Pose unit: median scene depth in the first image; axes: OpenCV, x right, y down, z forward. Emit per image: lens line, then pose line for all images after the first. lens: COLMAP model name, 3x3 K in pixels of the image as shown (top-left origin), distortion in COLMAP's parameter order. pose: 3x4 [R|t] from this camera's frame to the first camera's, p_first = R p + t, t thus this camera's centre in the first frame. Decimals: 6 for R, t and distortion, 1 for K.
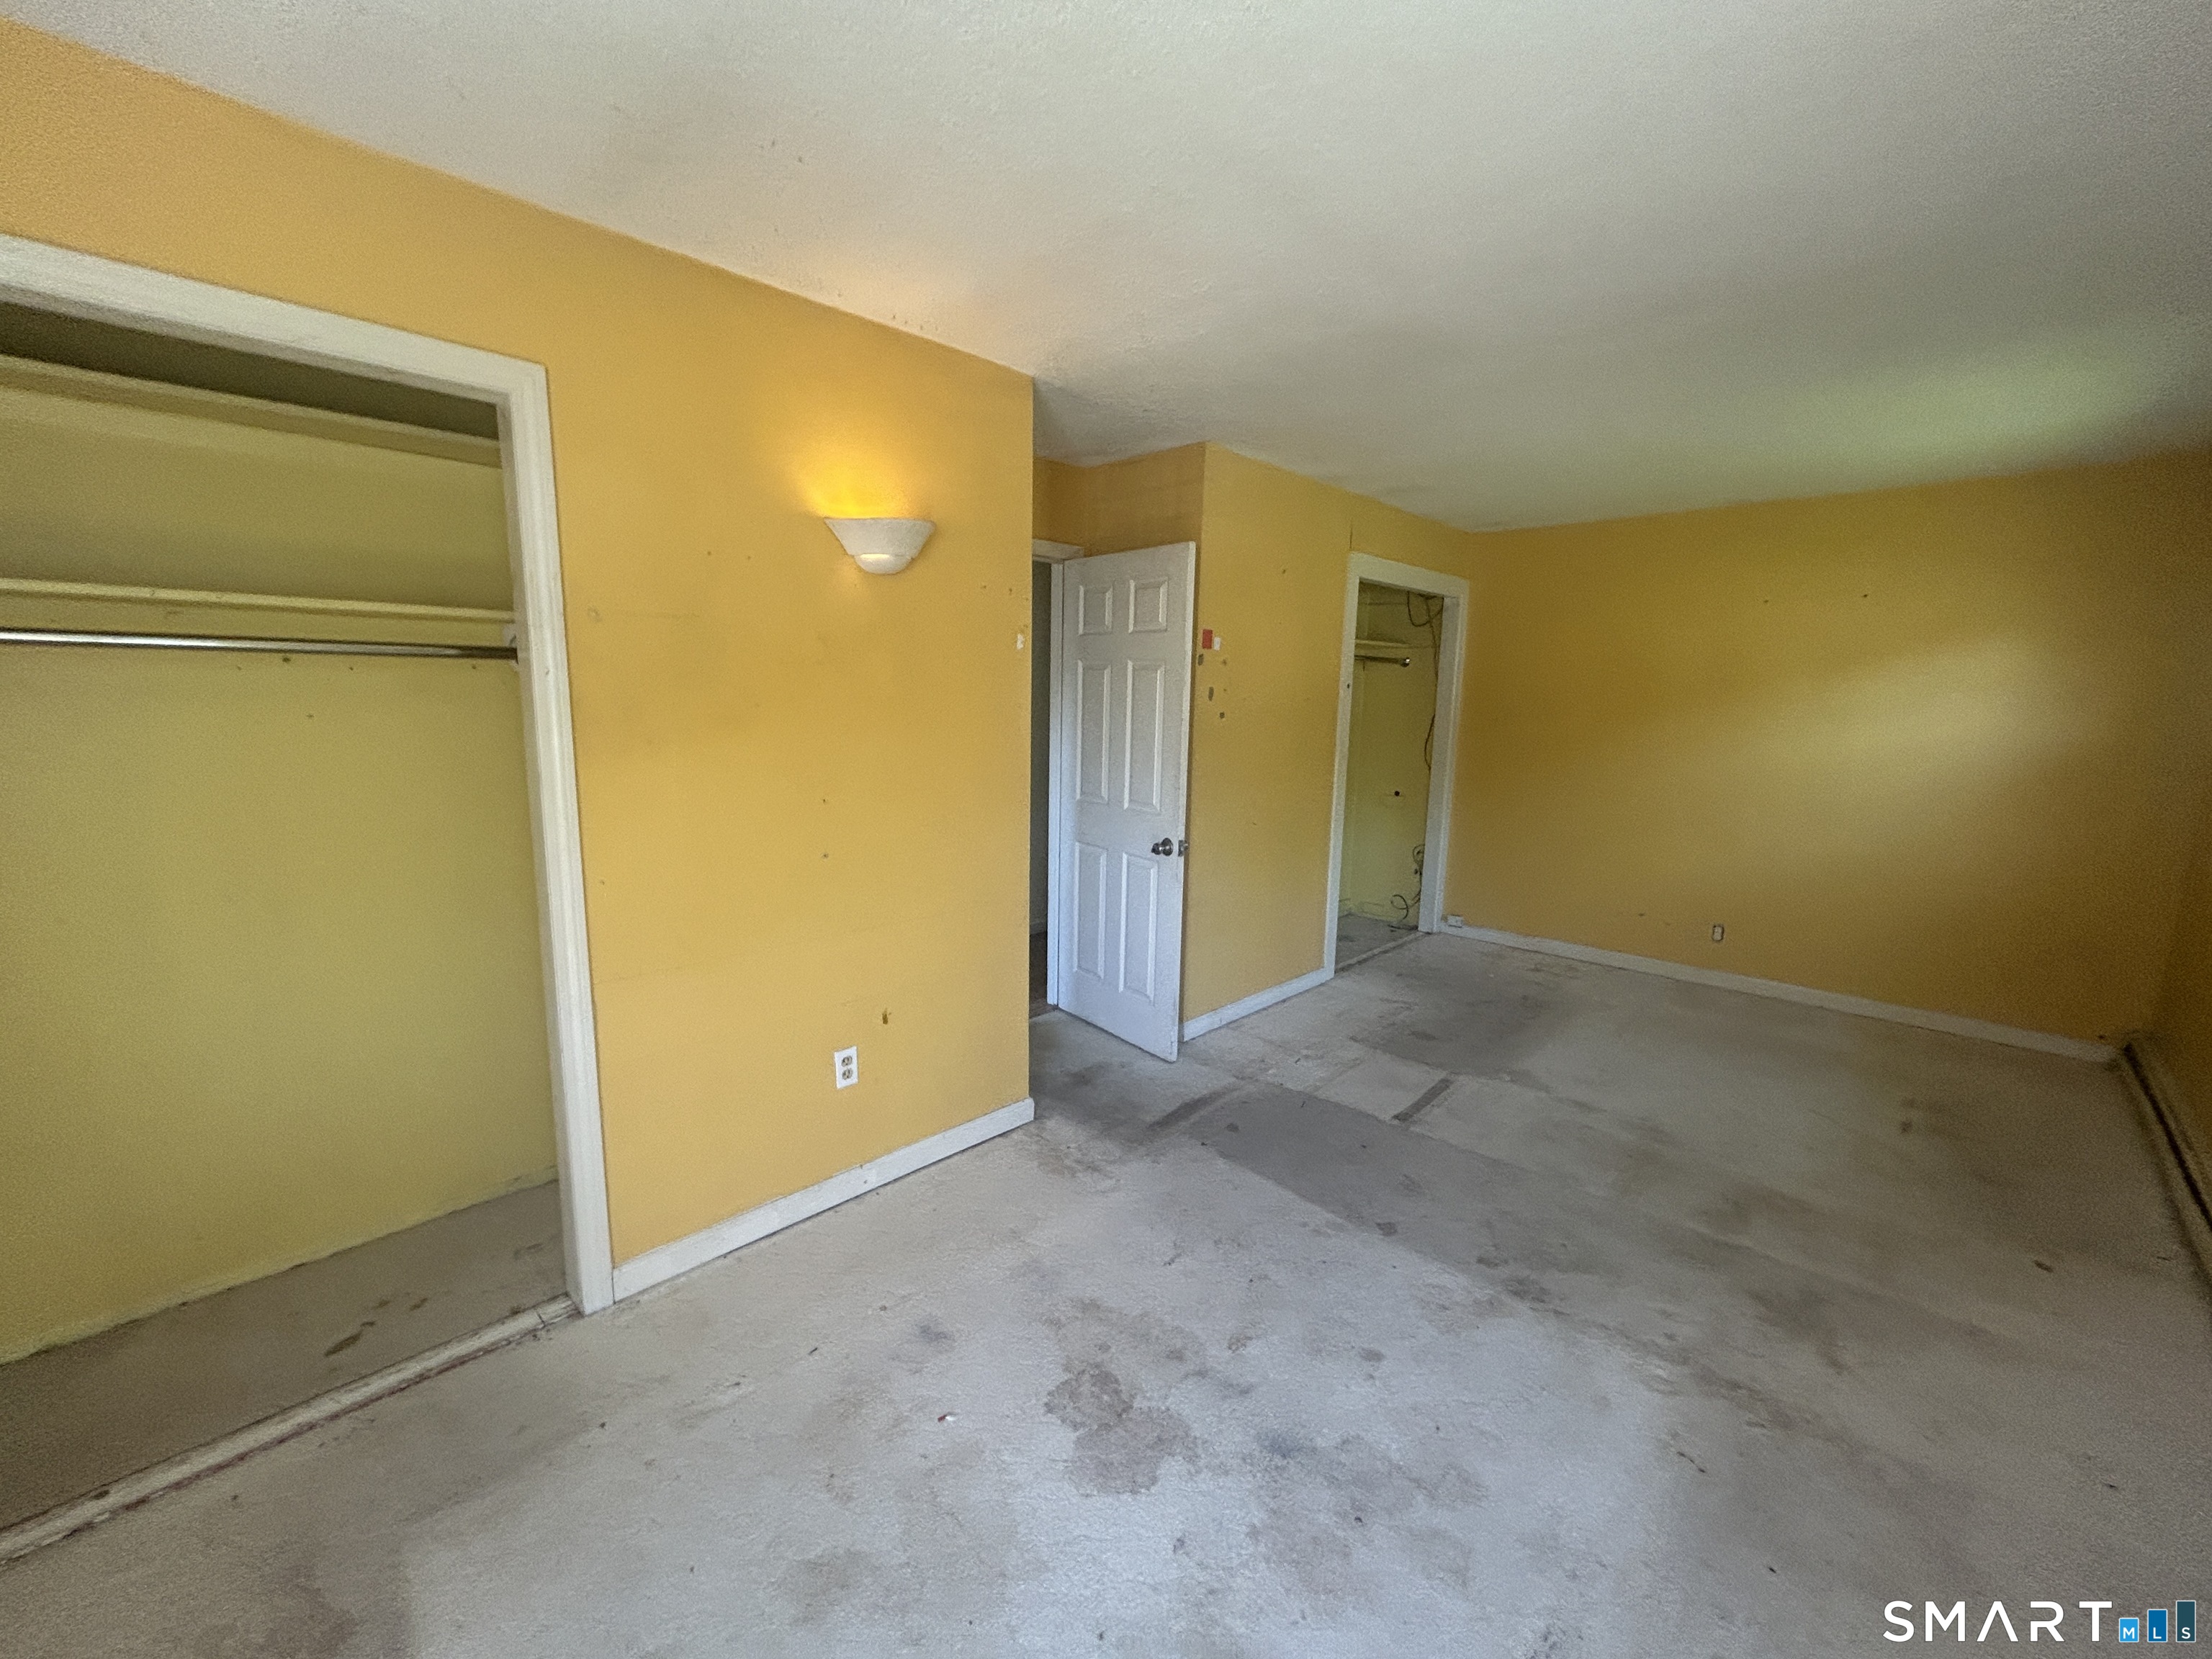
lens RADIAL K [[888.7, 0, 1100.3], [0, 888.7, 830.0], [0, 0, 1]] dist [-0.002847, 0.001531]
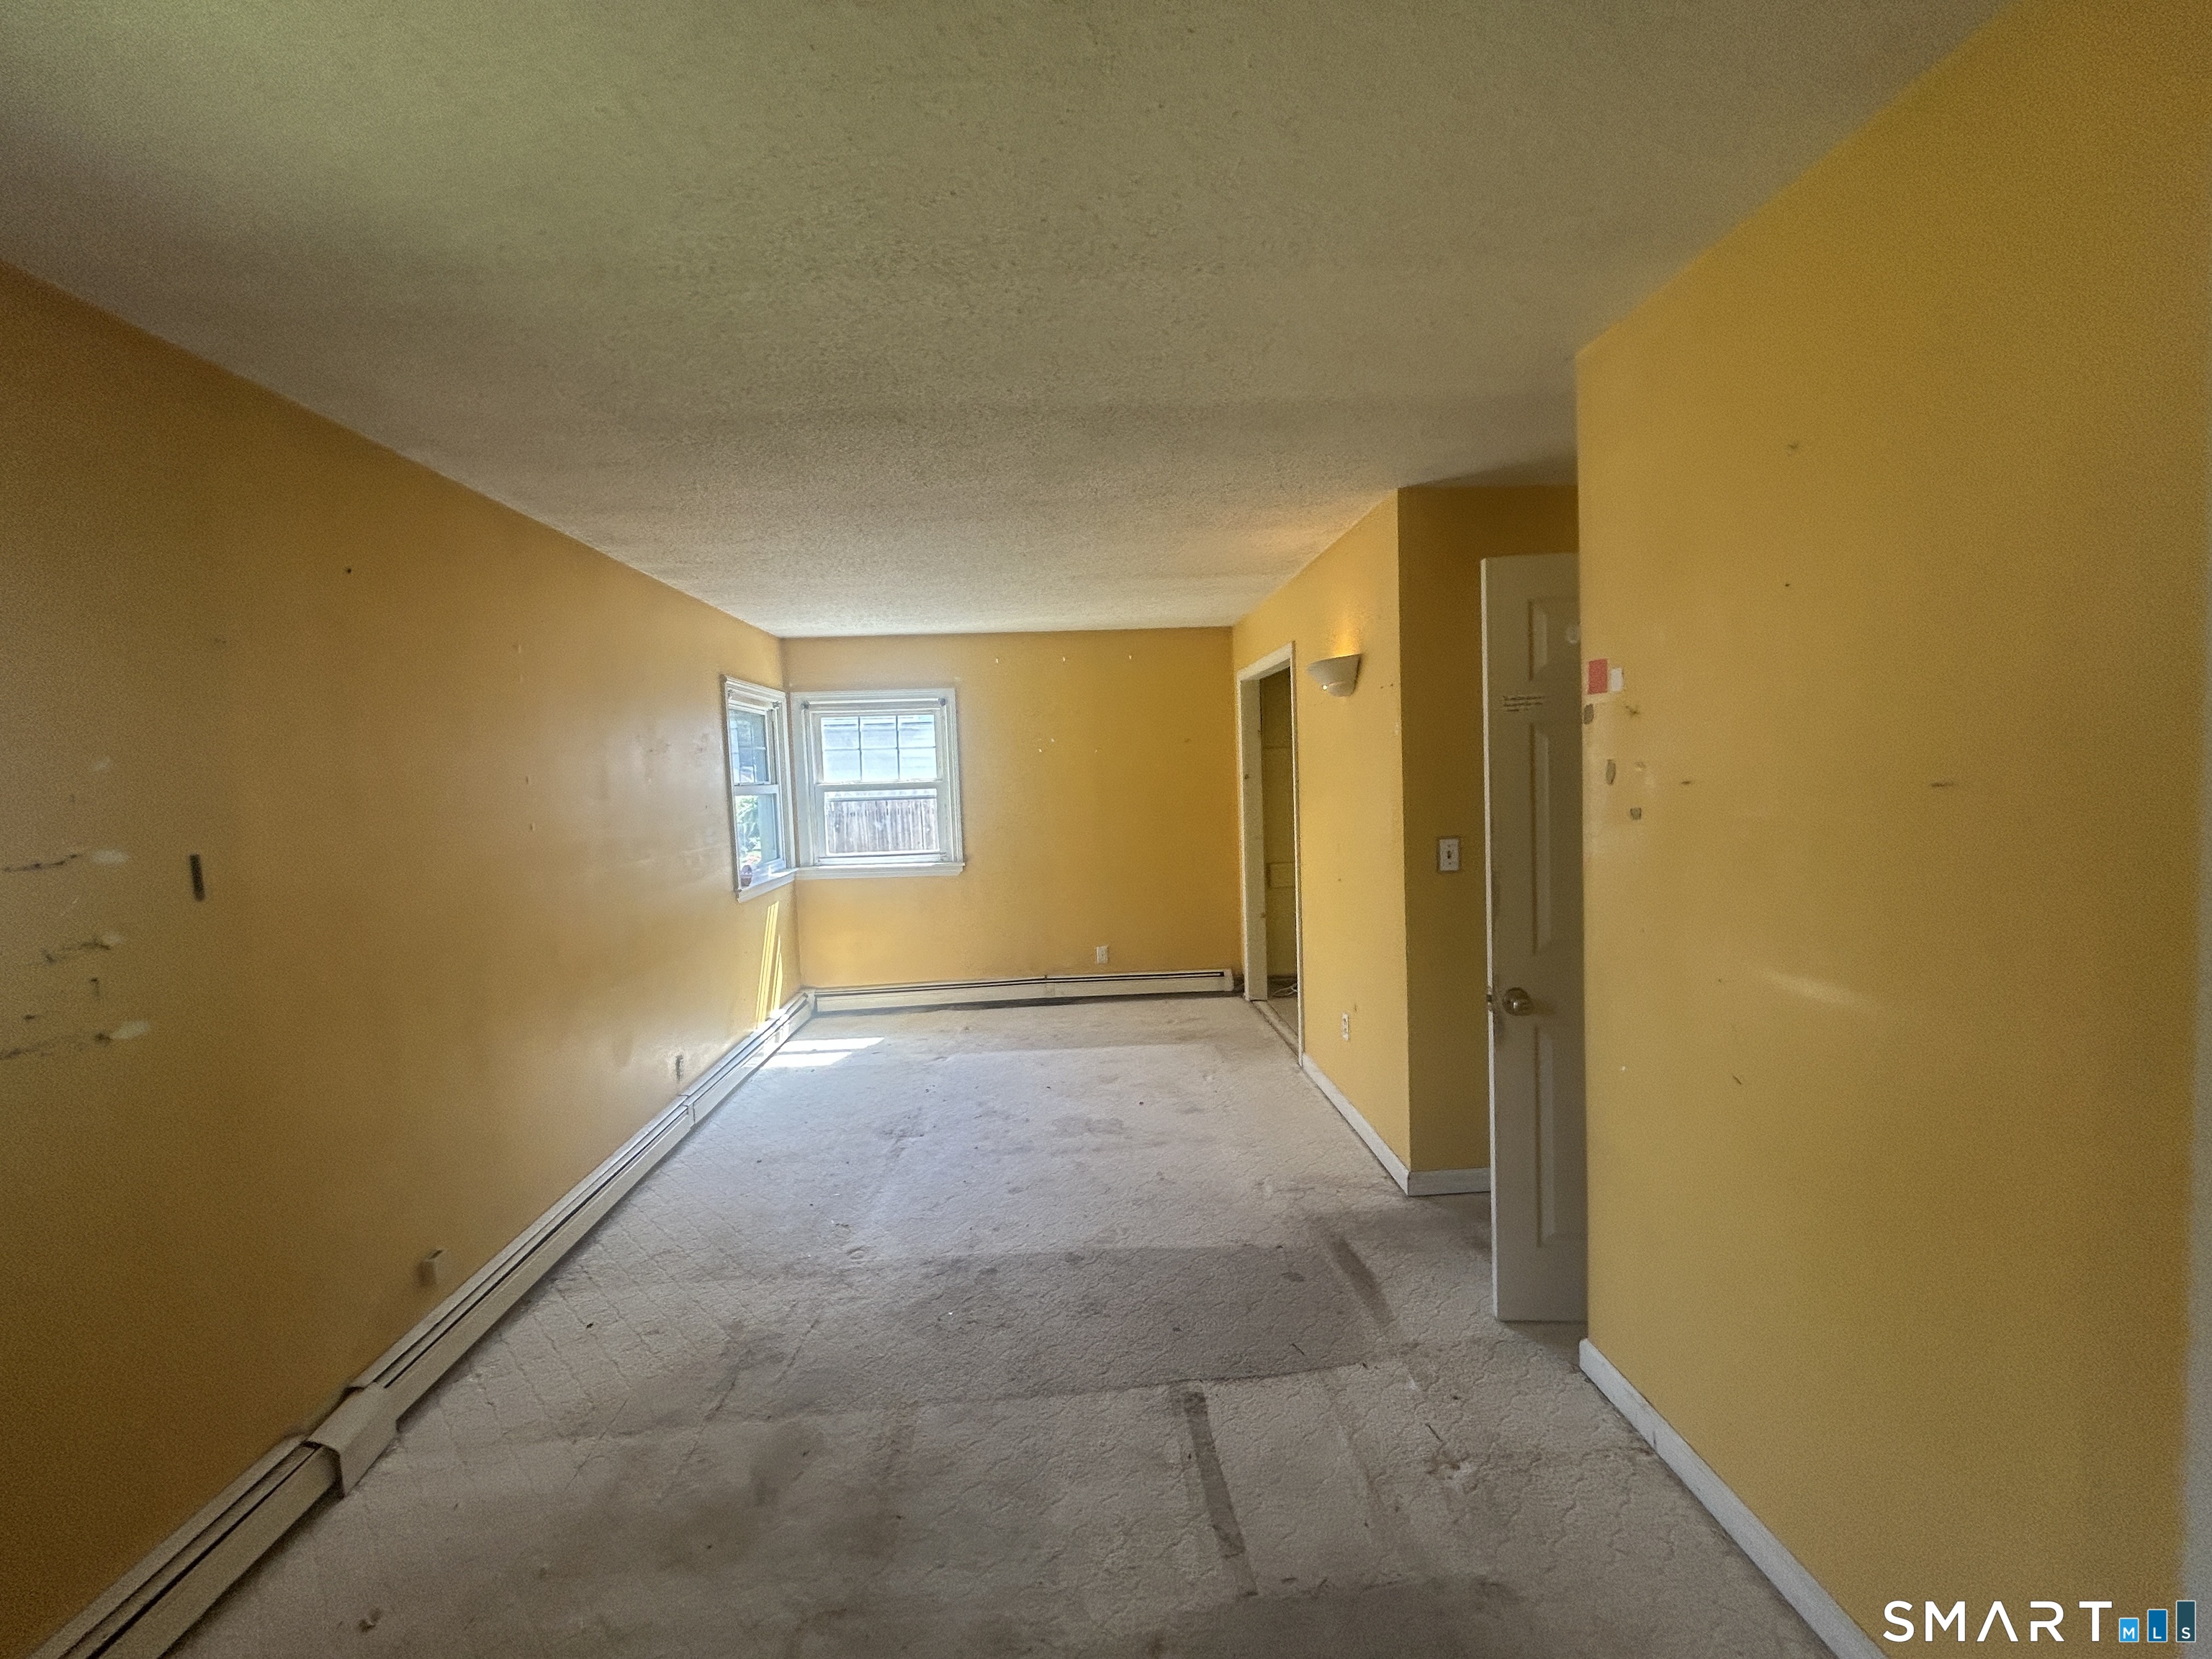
lens RADIAL K [[888.7, 0, 1092.0], [0, 888.7, 815.7], [0, 0, 1]] dist [-0.002847, 0.001531]
pose [[-0.686163, 0.045457, -0.726027, 0.860650], [-0.088268, 0.985469, 0.145122, -0.205932], [0.722073, 0.163662, -0.672179, 1.322155]]
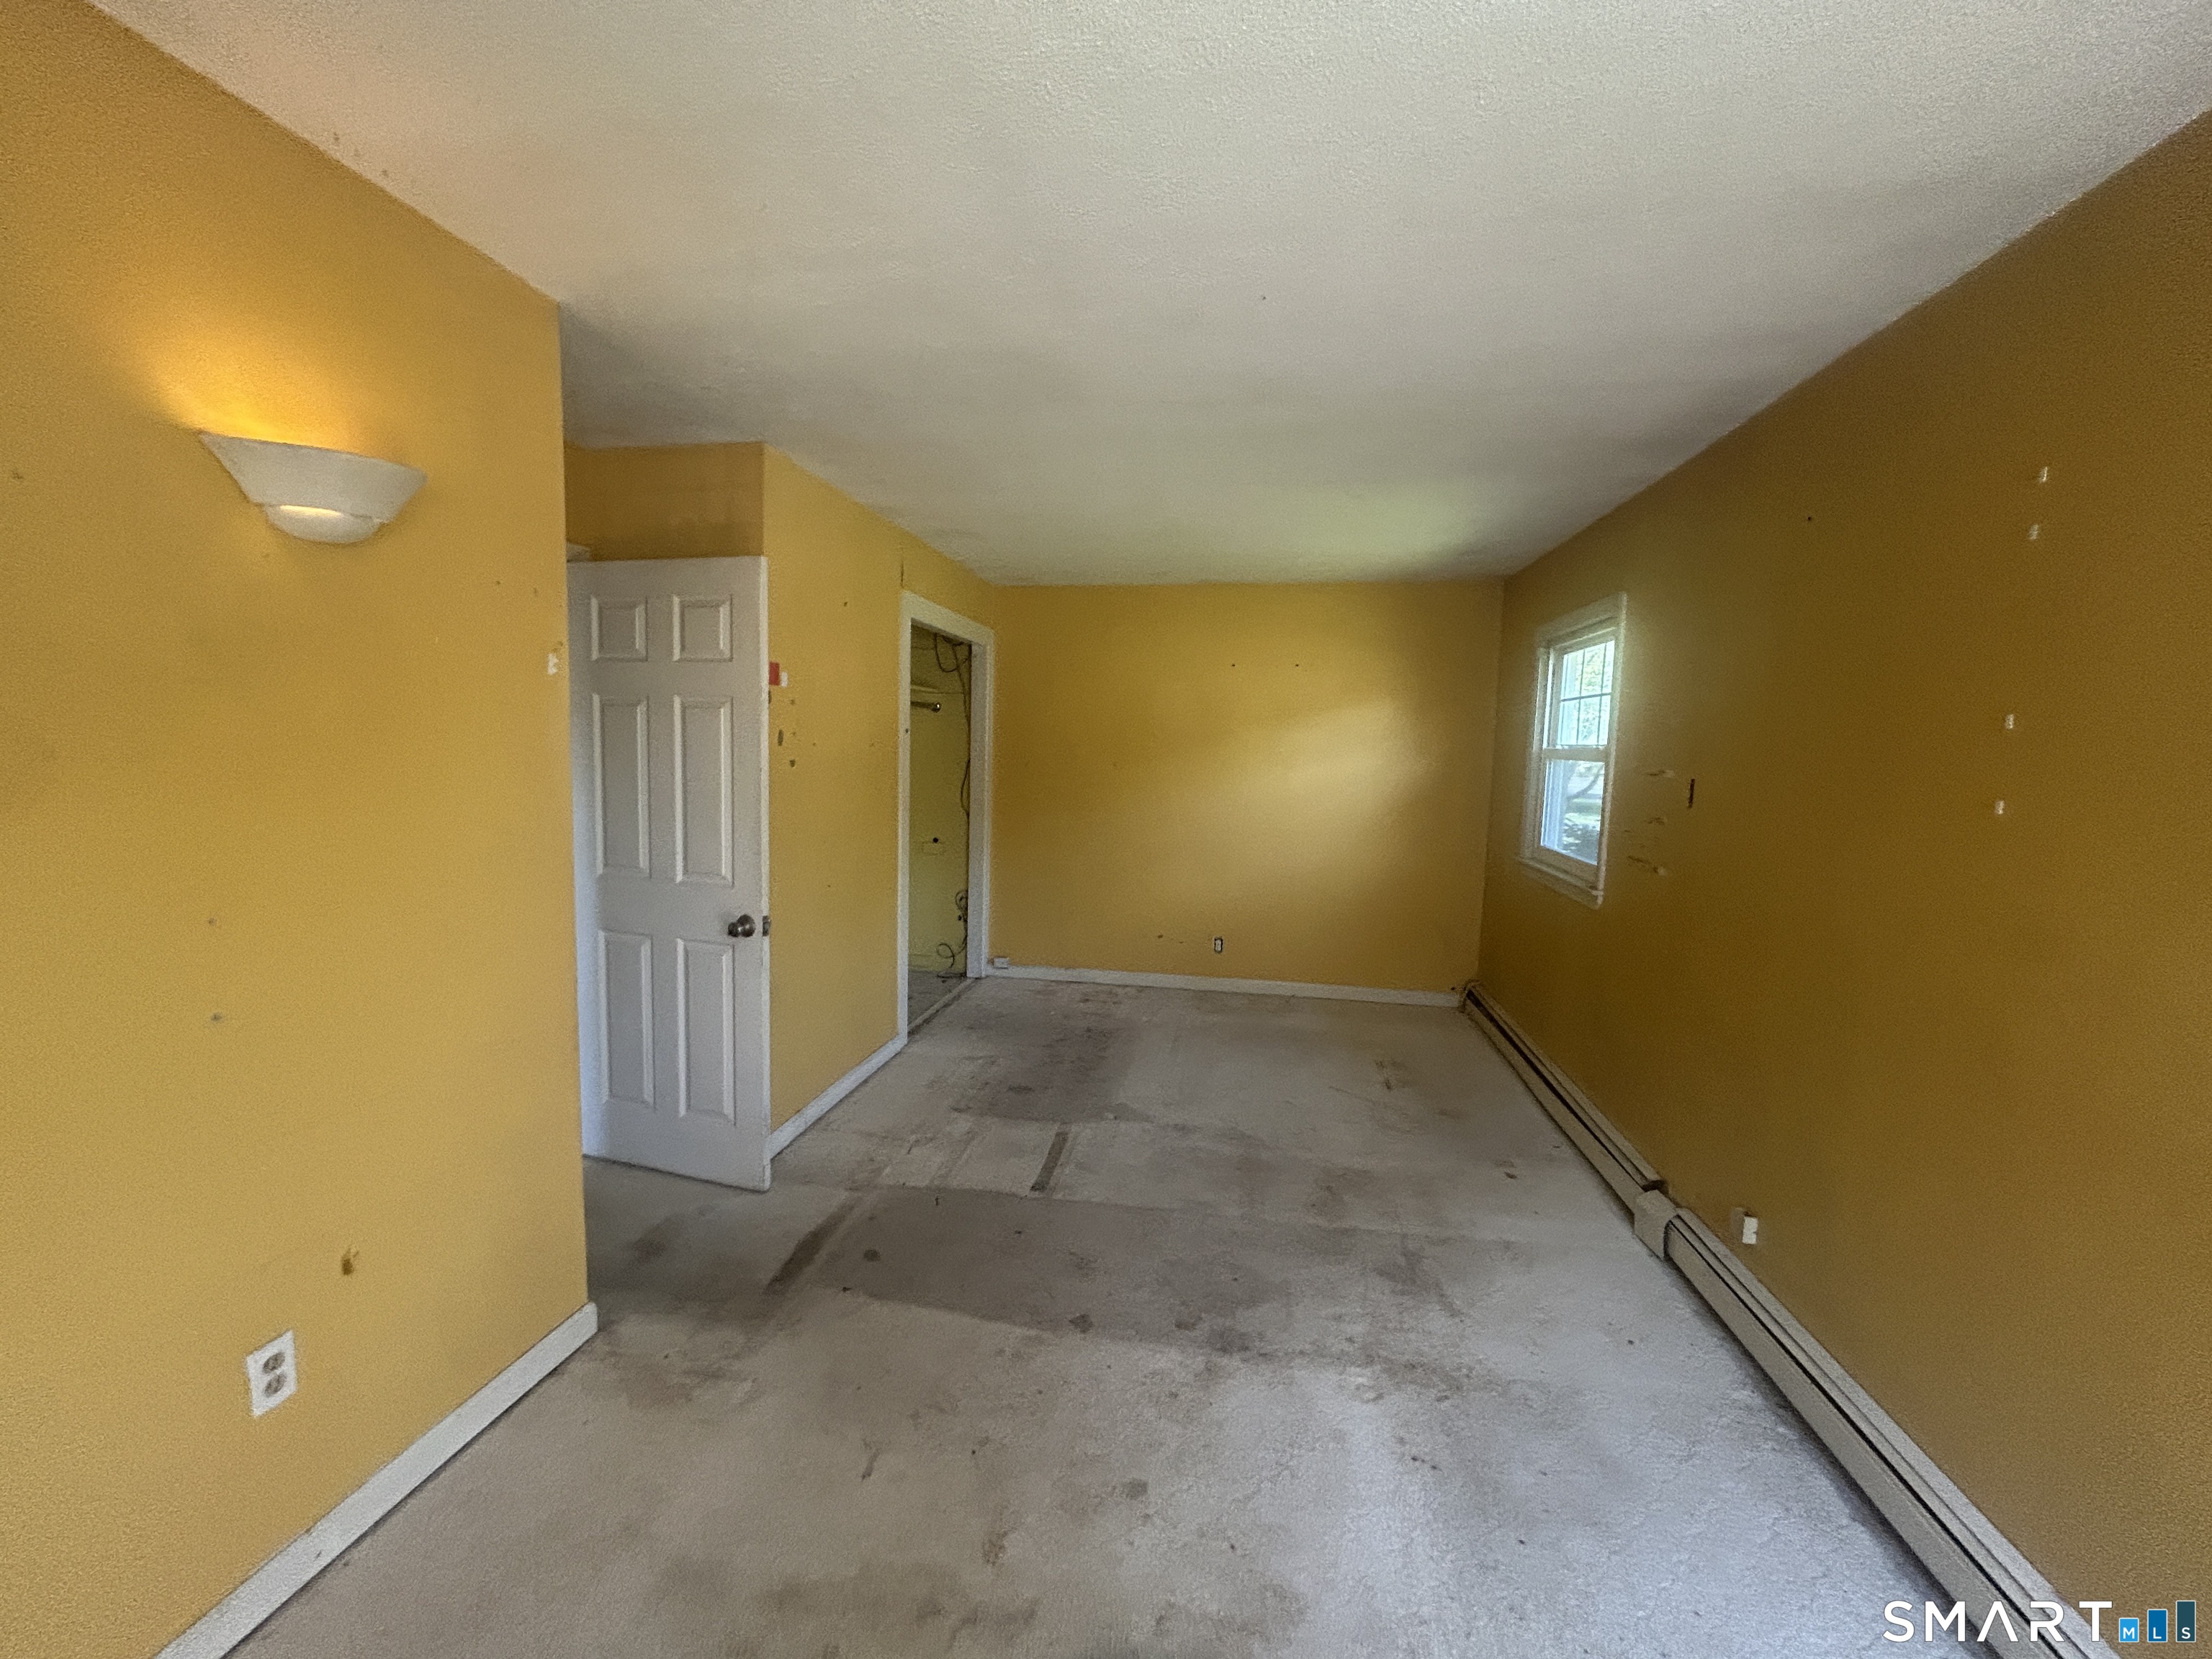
lens RADIAL K [[888.7, 0, 1096.8], [0, 888.7, 827.2], [0, 0, 1]] dist [-0.002847, 0.001531]
pose [[0.827966, -0.048037, 0.558717, -0.118957], [0.076641, 0.996669, -0.027884, -0.025876], [-0.555516, 0.065908, 0.828890, 0.158979]]
